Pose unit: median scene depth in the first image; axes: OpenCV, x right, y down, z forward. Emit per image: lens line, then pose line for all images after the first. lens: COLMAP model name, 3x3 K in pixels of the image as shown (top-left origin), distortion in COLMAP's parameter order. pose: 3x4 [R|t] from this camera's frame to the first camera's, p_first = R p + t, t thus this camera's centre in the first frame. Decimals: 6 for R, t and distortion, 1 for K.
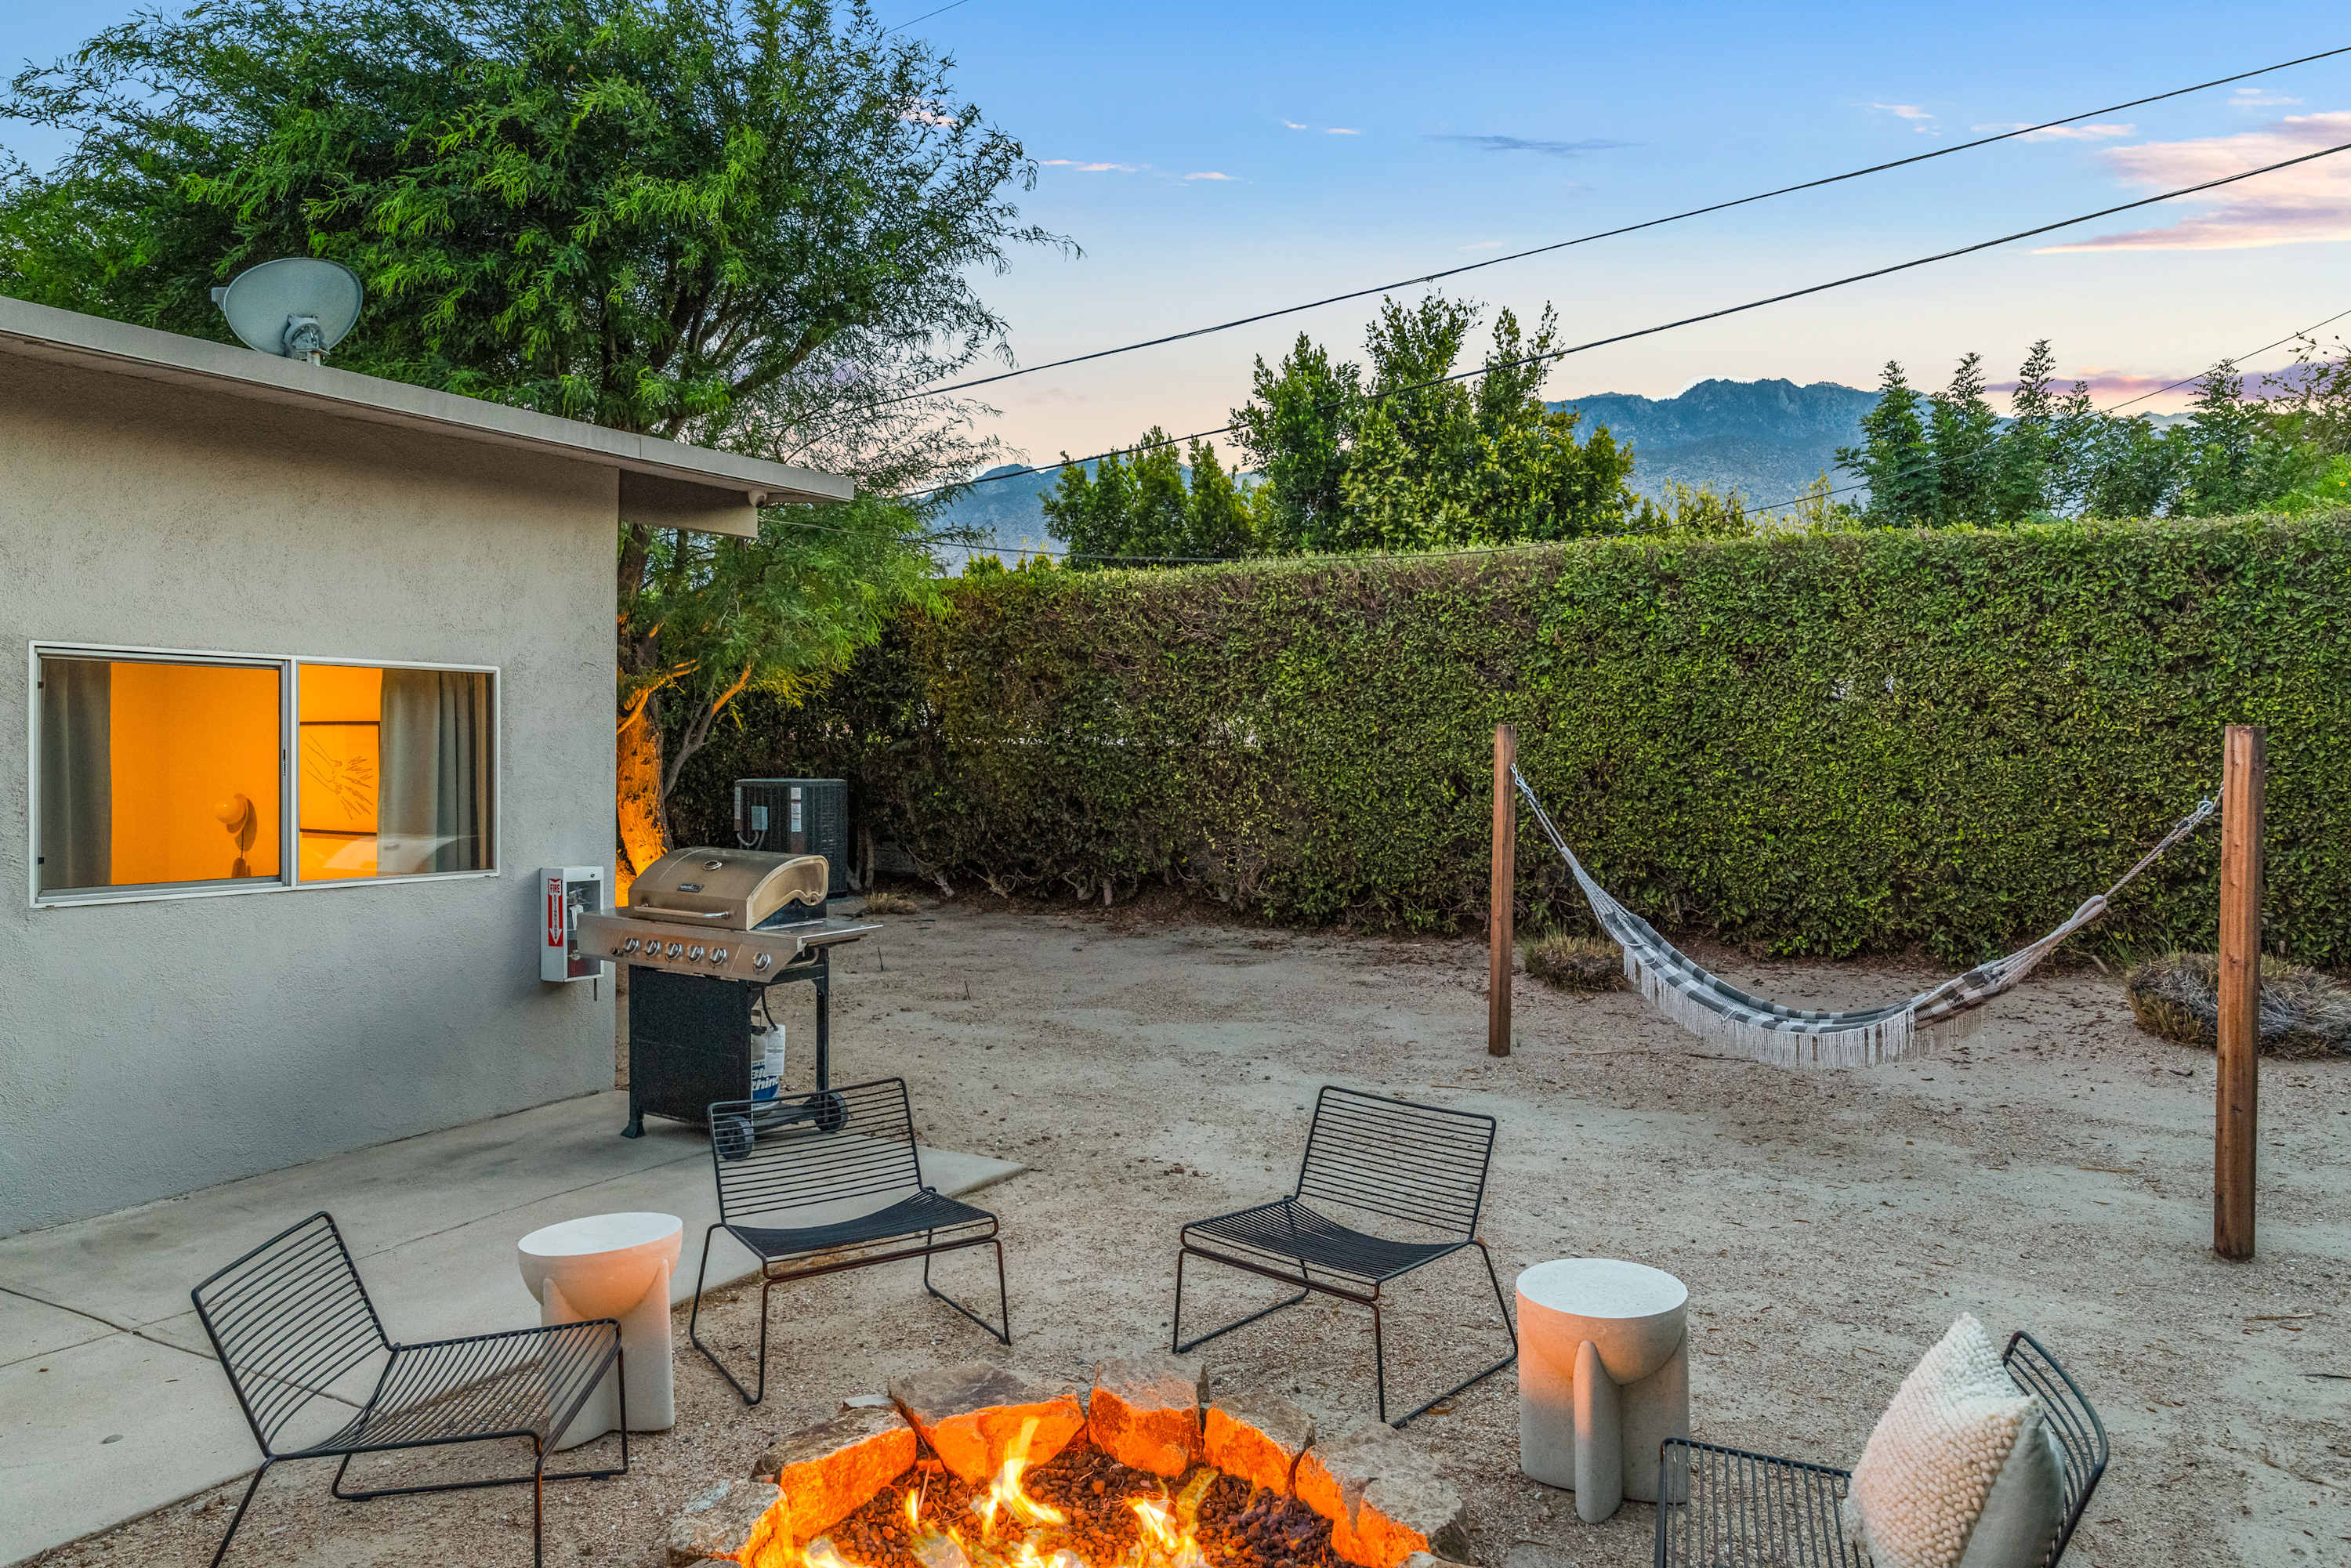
lens RADIAL K [[1624.8, 0, 1187.3], [0, 1624.8, 783.3], [0, 0, 1]] dist [0.009153, -0.004529]
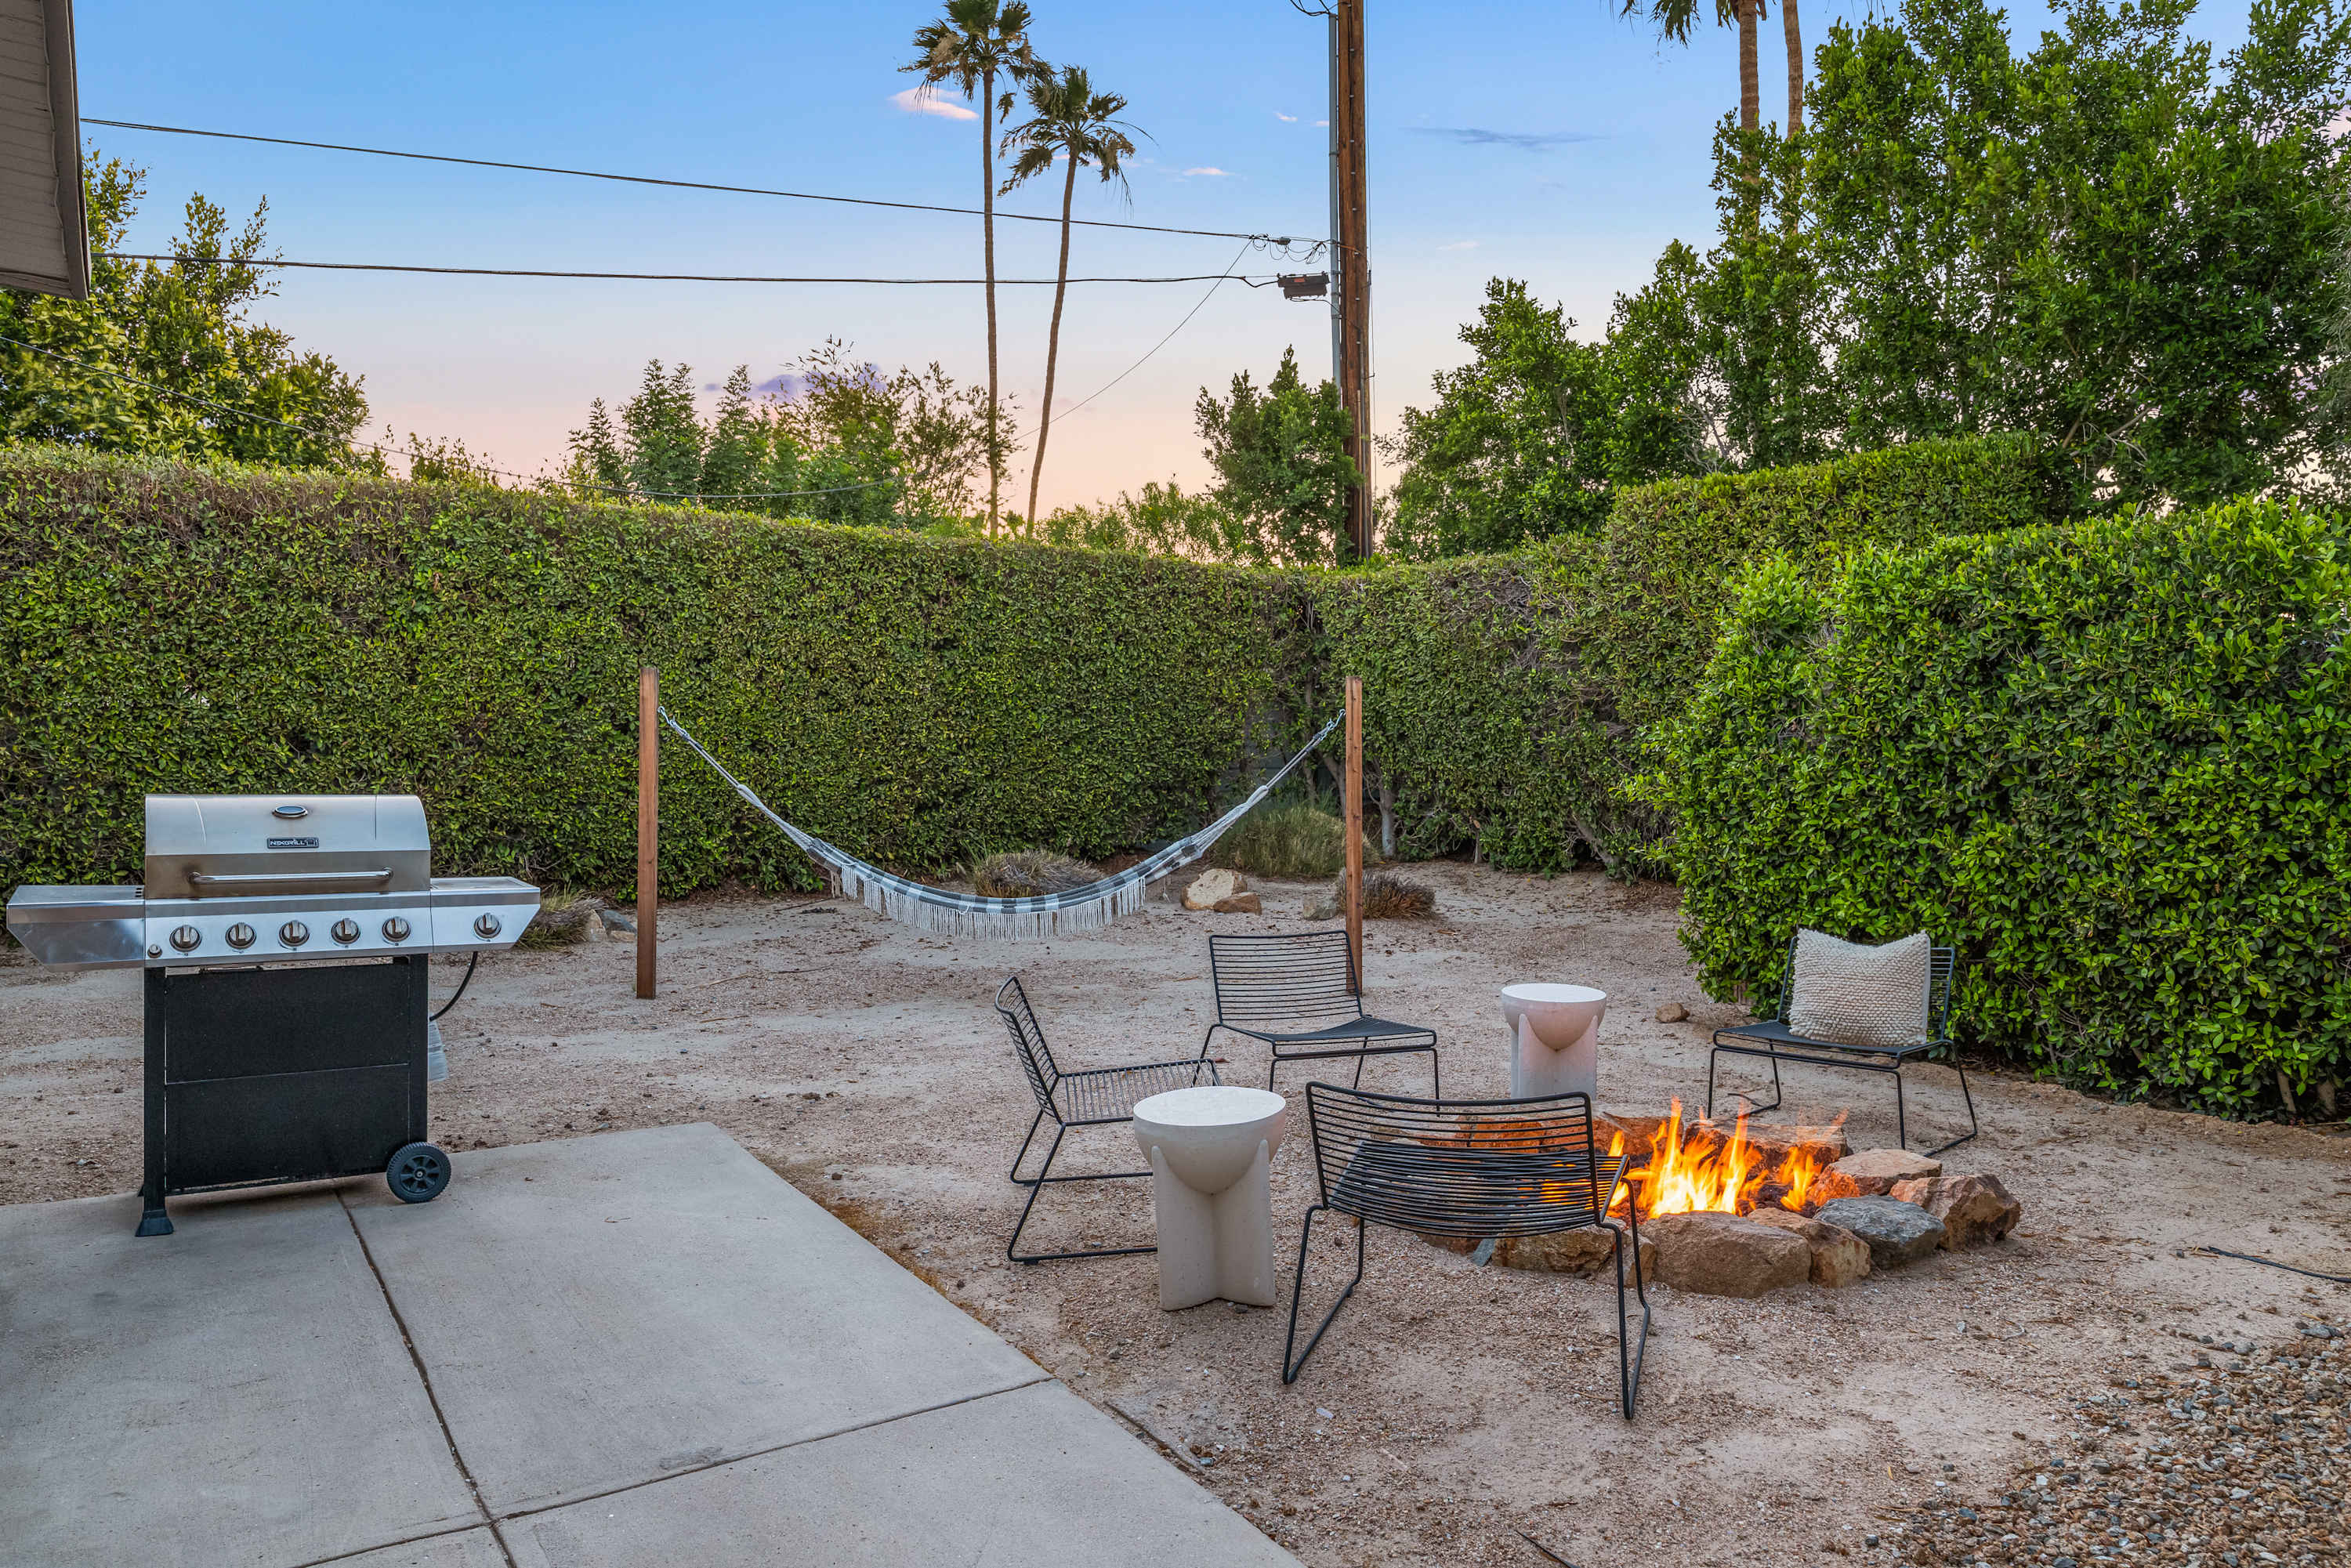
lens RADIAL K [[1624.8, 0, 1187.3], [0, 1624.8, 783.3], [0, 0, 1]] dist [0.009153, -0.004529]
pose [[0.446501, -0.023009, 0.894487, -0.433760], [0.022888, 0.999636, 0.014289, 0.022831], [-0.894490, 0.014093, 0.446865, 0.201280]]
